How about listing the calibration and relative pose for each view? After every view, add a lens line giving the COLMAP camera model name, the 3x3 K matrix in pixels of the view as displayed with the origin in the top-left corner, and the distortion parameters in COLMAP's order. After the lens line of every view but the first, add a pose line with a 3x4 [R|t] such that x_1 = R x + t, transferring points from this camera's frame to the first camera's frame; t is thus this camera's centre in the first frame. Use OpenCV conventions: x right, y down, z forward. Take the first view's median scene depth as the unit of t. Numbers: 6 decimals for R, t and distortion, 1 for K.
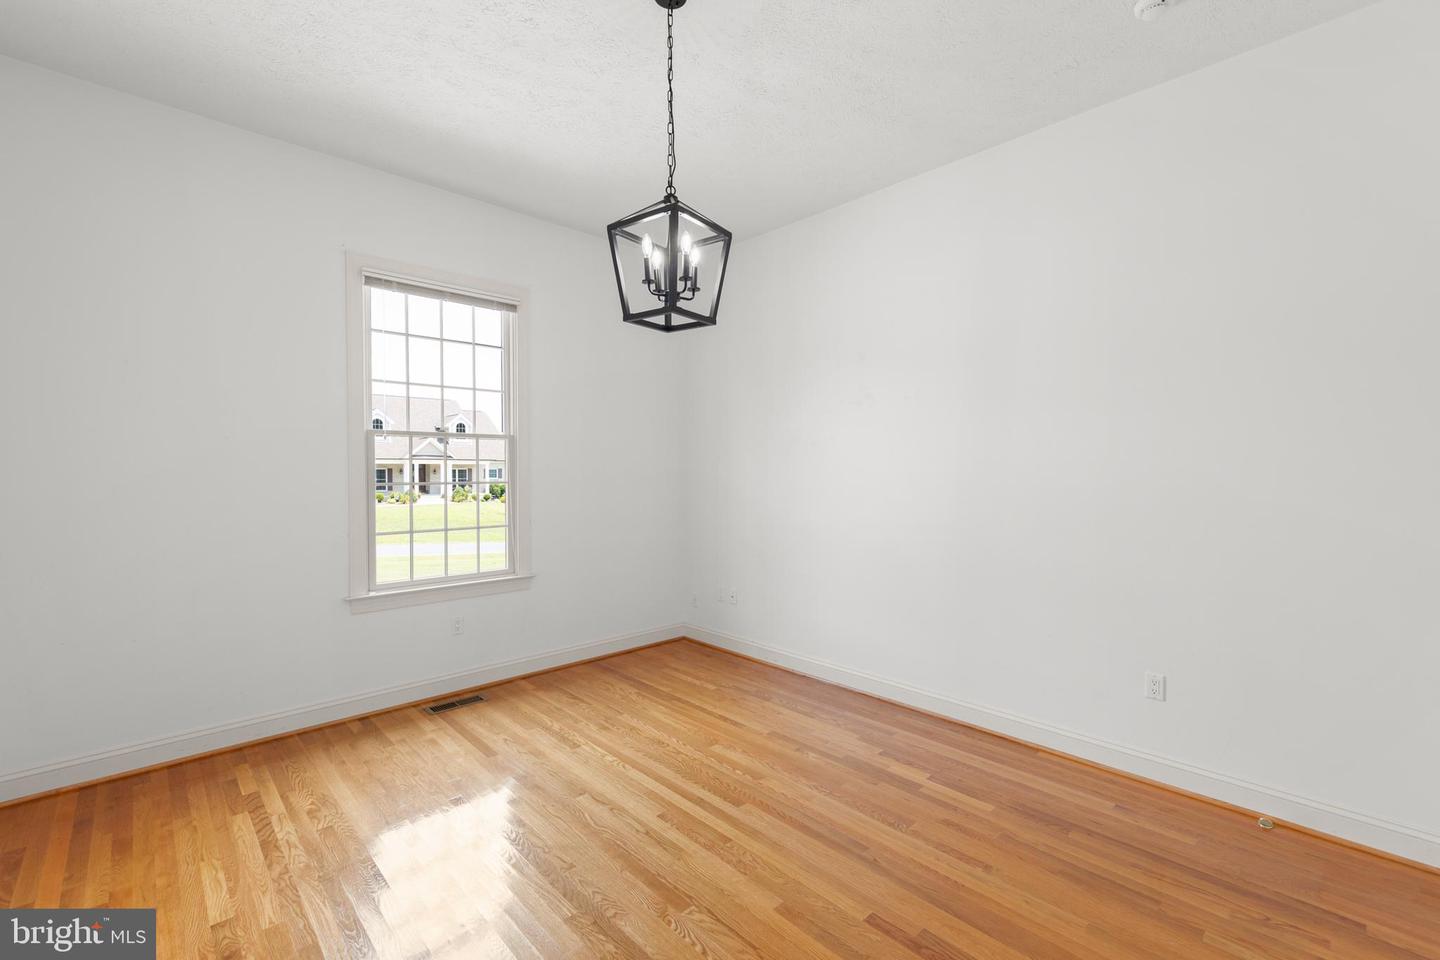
lens RADIAL K [[613.9, 0, 721.0], [0, 613.9, 471.0], [0, 0, 1]] dist [0.010888, -0.000112]
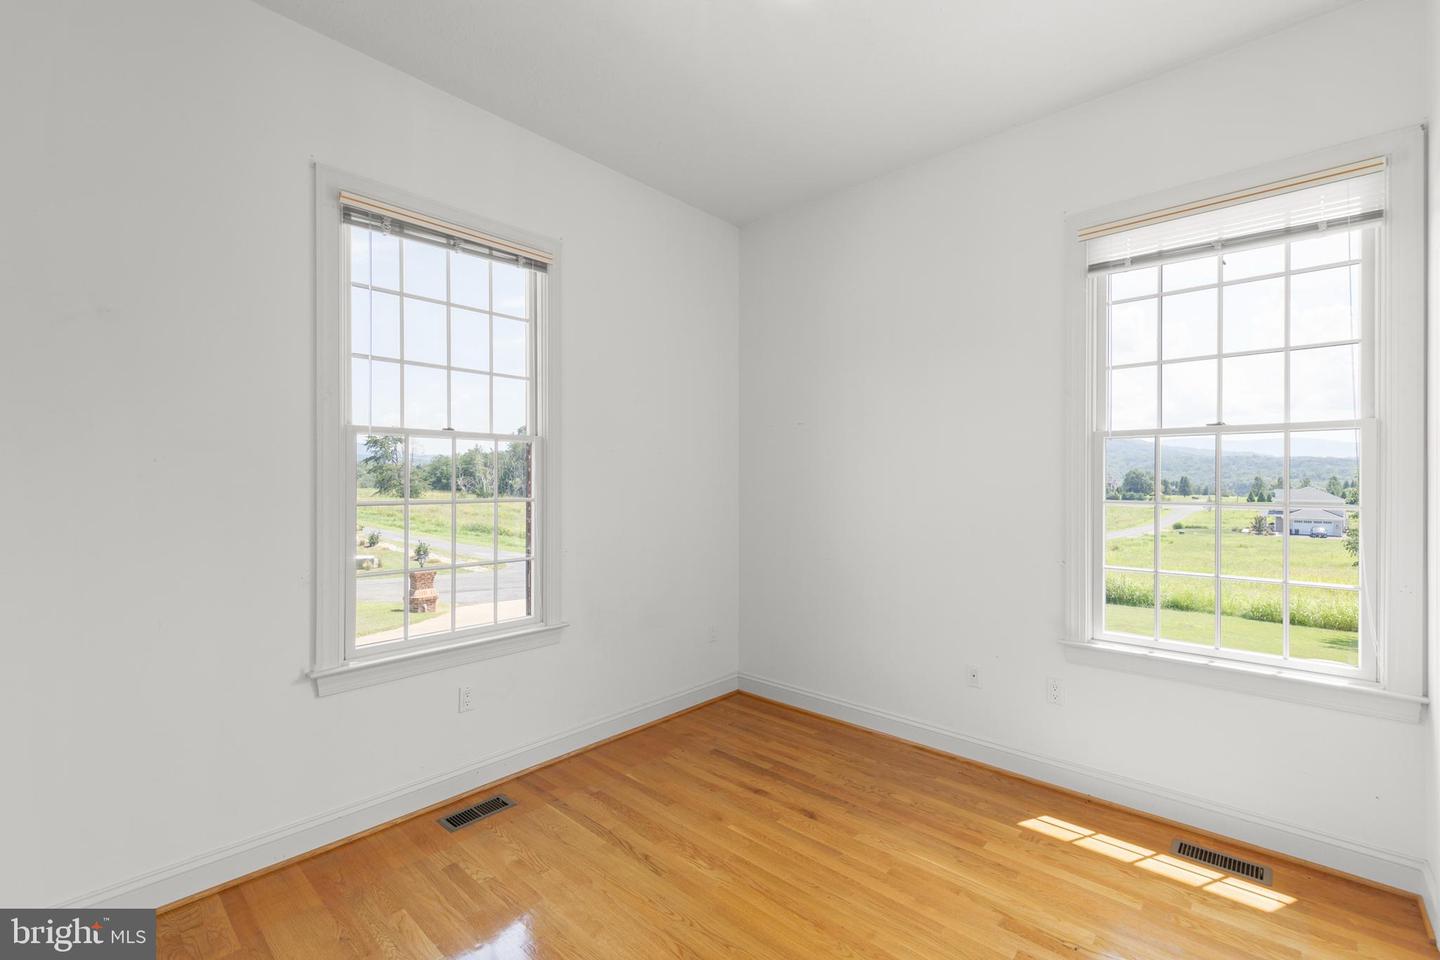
lens RADIAL K [[613.9, 0, 718.9], [0, 613.9, 481.8], [0, 0, 1]] dist [0.010888, -0.000112]
pose [[0.999862, 0.006089, 0.015456, -0.150264], [-0.006087, 0.999981, -0.000234, -0.005238], [-0.015457, 0.000140, 0.999881, 0.278318]]
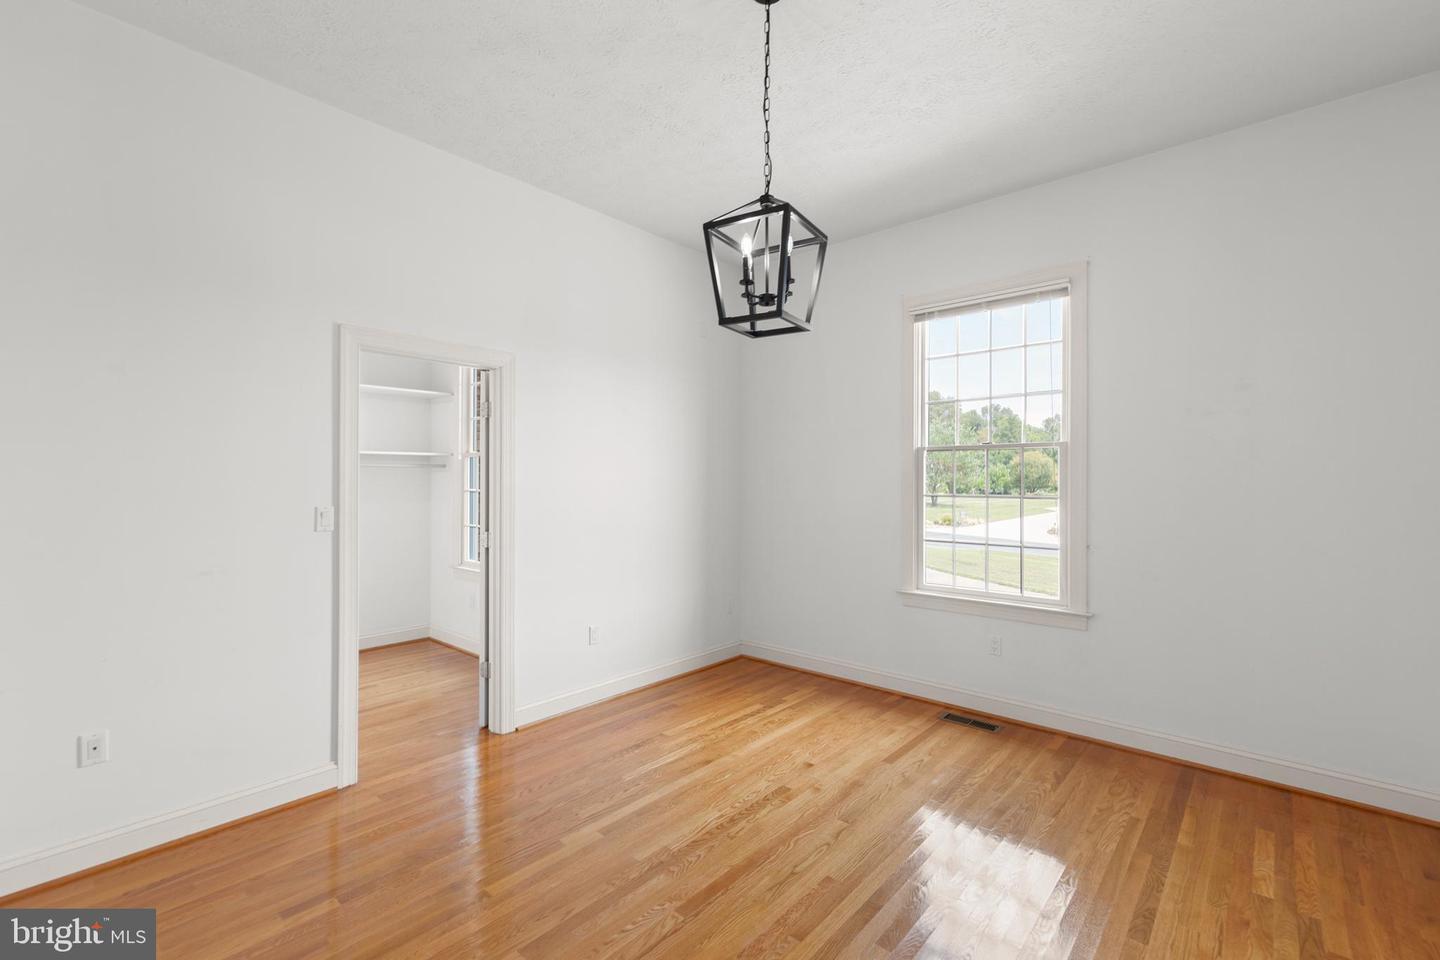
lens RADIAL K [[613.9, 0, 720.5], [0, 613.9, 481.8], [0, 0, 1]] dist [0.010888, -0.000112]
pose [[0.096039, -0.002029, -0.995376, 0.494379], [-0.002427, 0.999994, -0.002273, -0.001097], [0.995375, 0.002634, 0.096034, 0.494710]]
